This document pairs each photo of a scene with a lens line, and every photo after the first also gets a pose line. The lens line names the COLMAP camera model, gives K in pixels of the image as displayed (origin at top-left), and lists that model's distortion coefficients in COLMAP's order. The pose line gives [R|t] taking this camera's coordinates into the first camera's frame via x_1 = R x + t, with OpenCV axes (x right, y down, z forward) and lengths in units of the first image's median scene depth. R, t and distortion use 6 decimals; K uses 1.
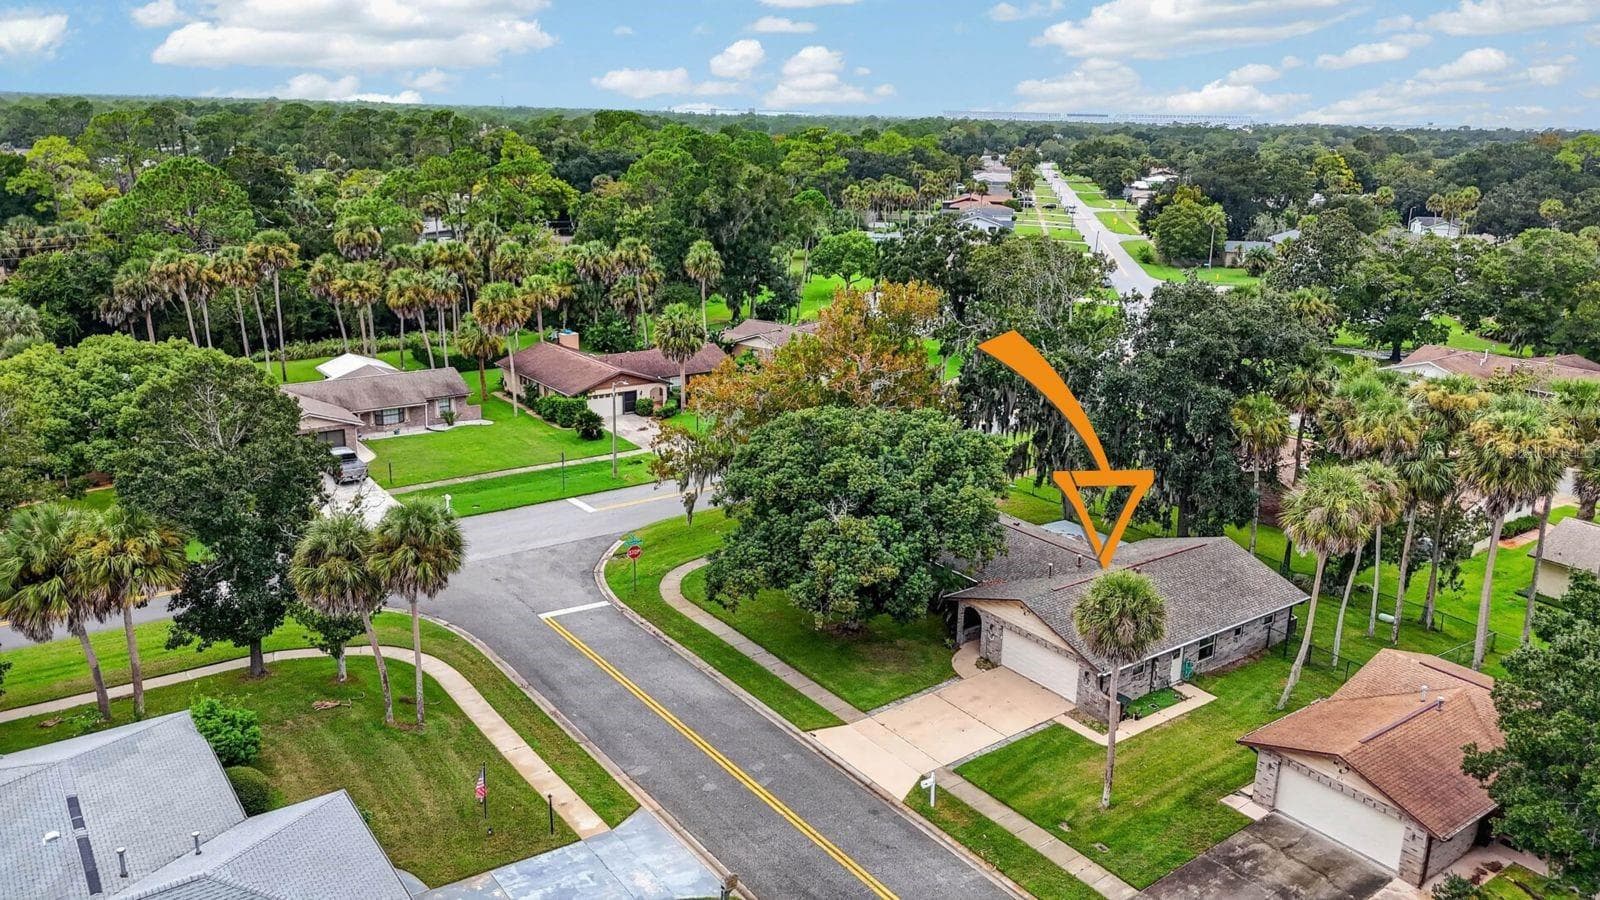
lens RADIAL K [[1186.5, 0, 801.6], [0, 1186.5, 460.6], [0, 0, 1]] dist [0.068800, -0.077152]
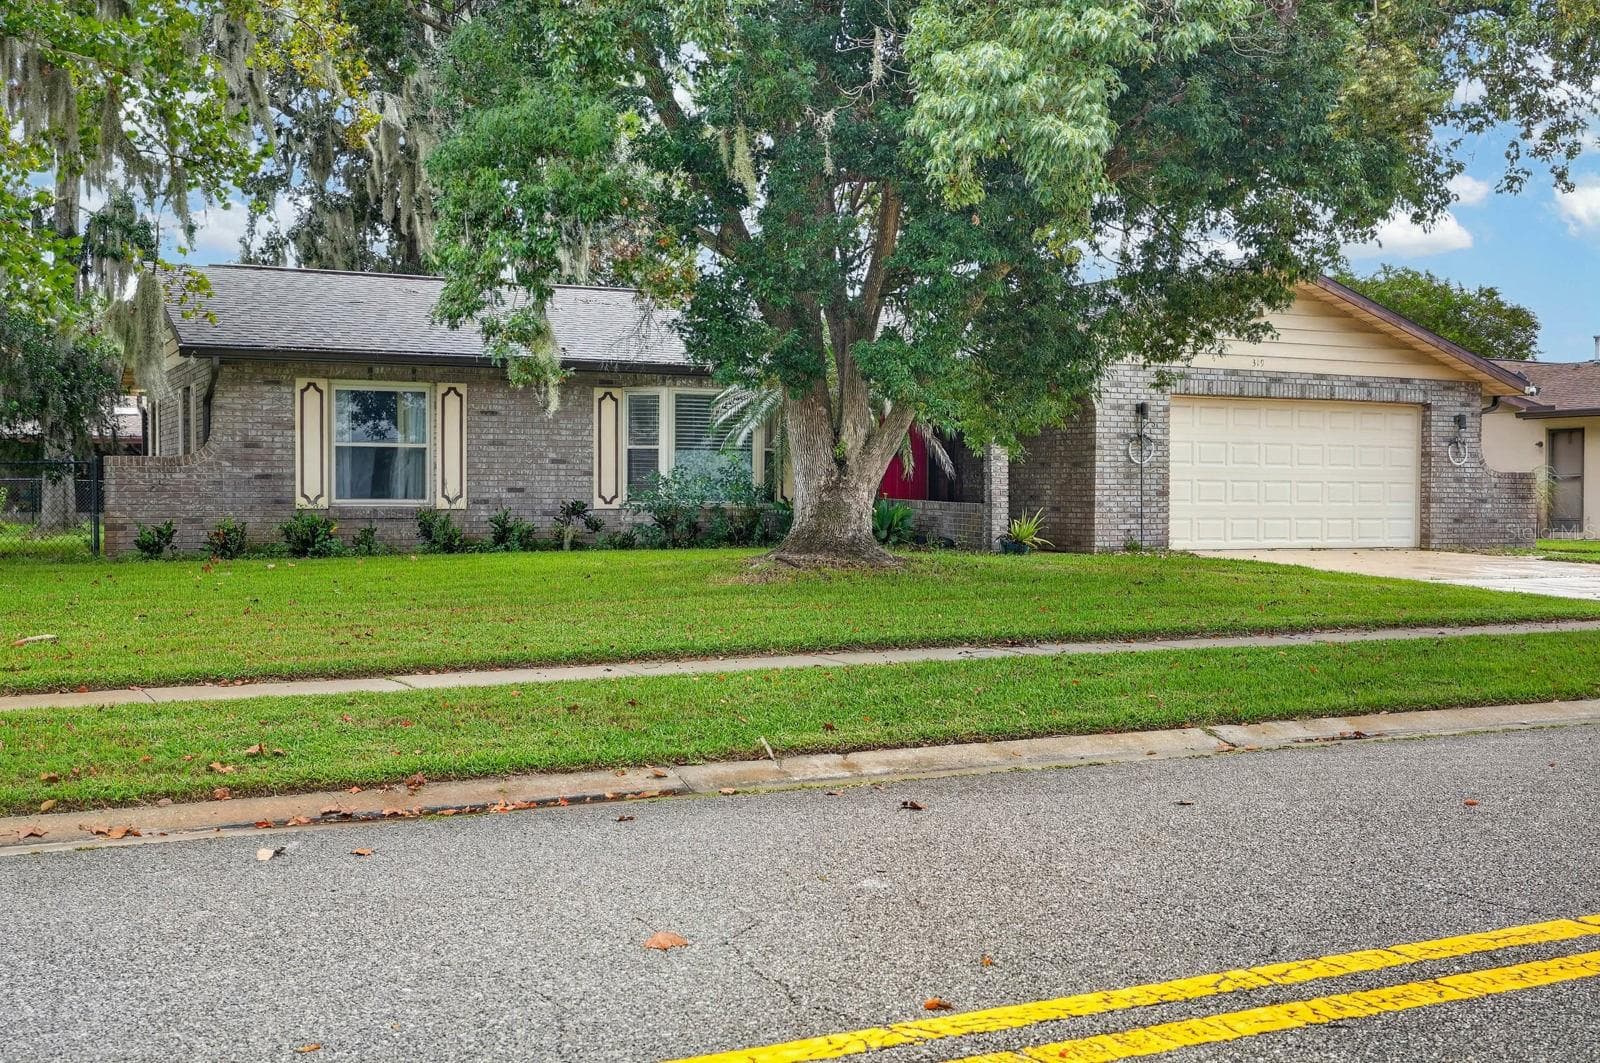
lens RADIAL K [[1724.0, 0, 800.0], [0, 1724.0, 531.5], [0, 0, 1]] dist [0.023335, 0.004822]
pose [[0.157537, -0.045896, 0.986446, -0.269144], [0.275751, 0.961229, 0.000684, 0.153371], [-0.948232, 0.271905, 0.164085, 1.083310]]
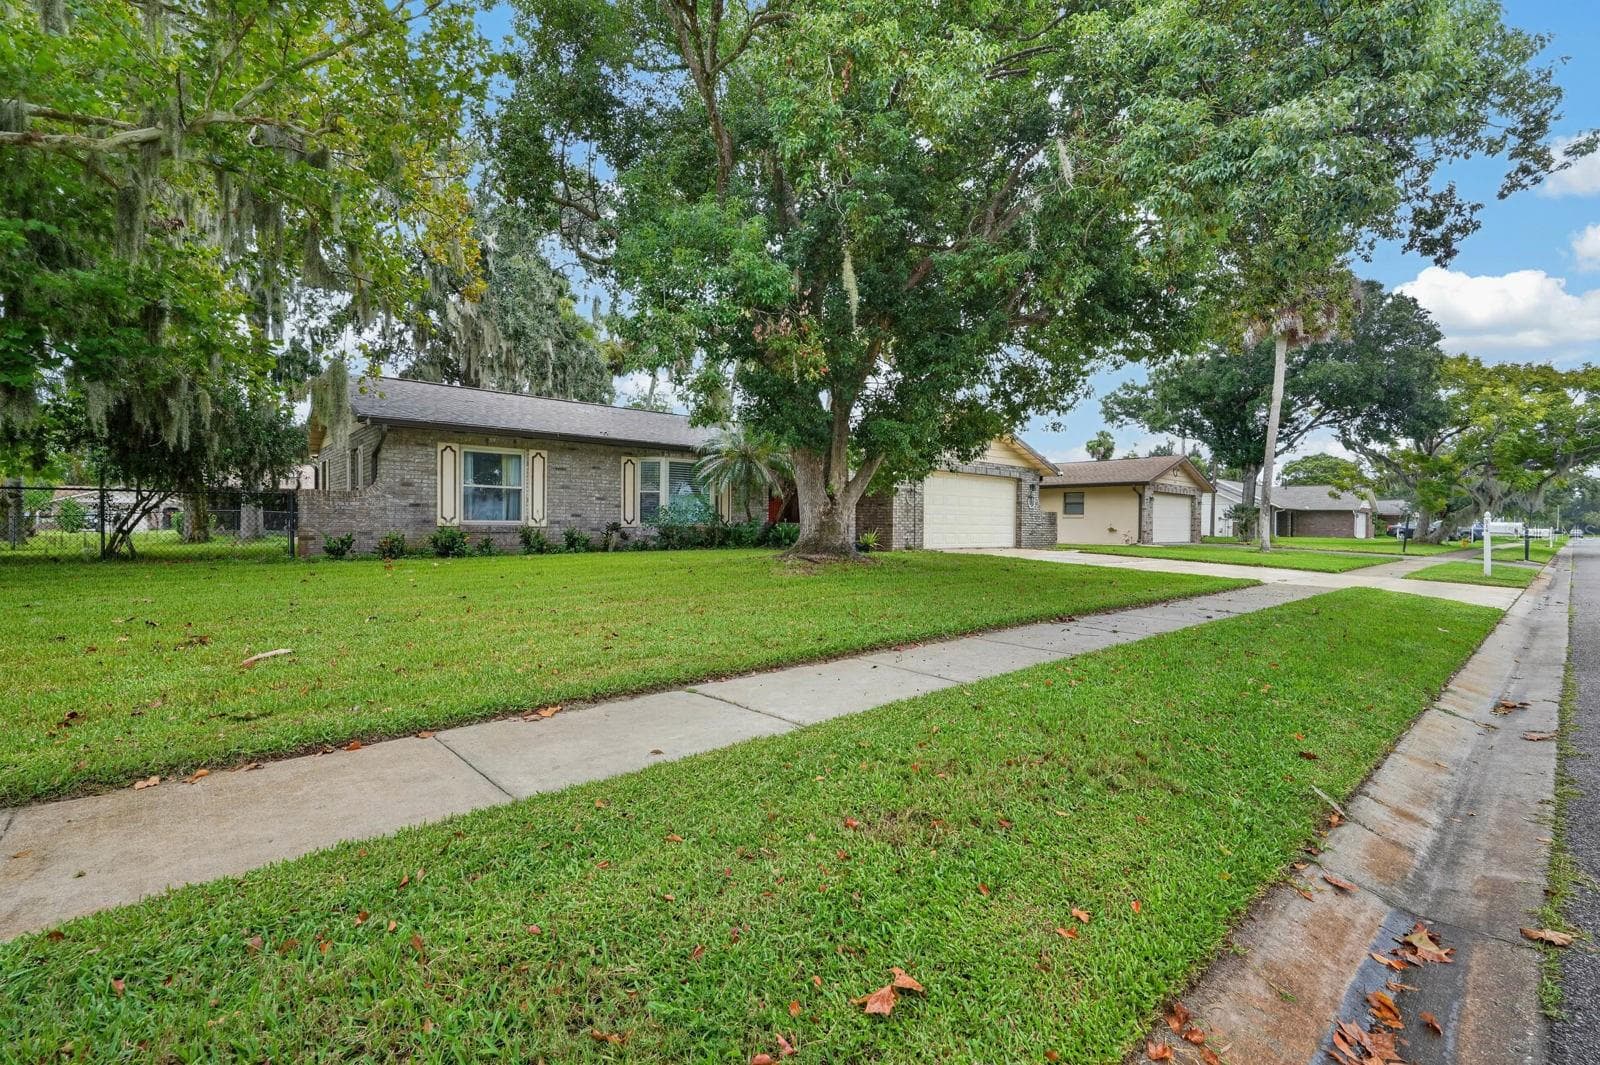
lens RADIAL K [[704.7, 0, 801.0], [0, 704.7, 532.6], [0, 0, 1]] dist [-0.004454, -0.000247]
pose [[-0.107710, -0.035829, 0.993537, -0.161147], [0.267211, 0.961534, 0.063643, 0.137859], [-0.957600, 0.272338, -0.093993, 1.155876]]
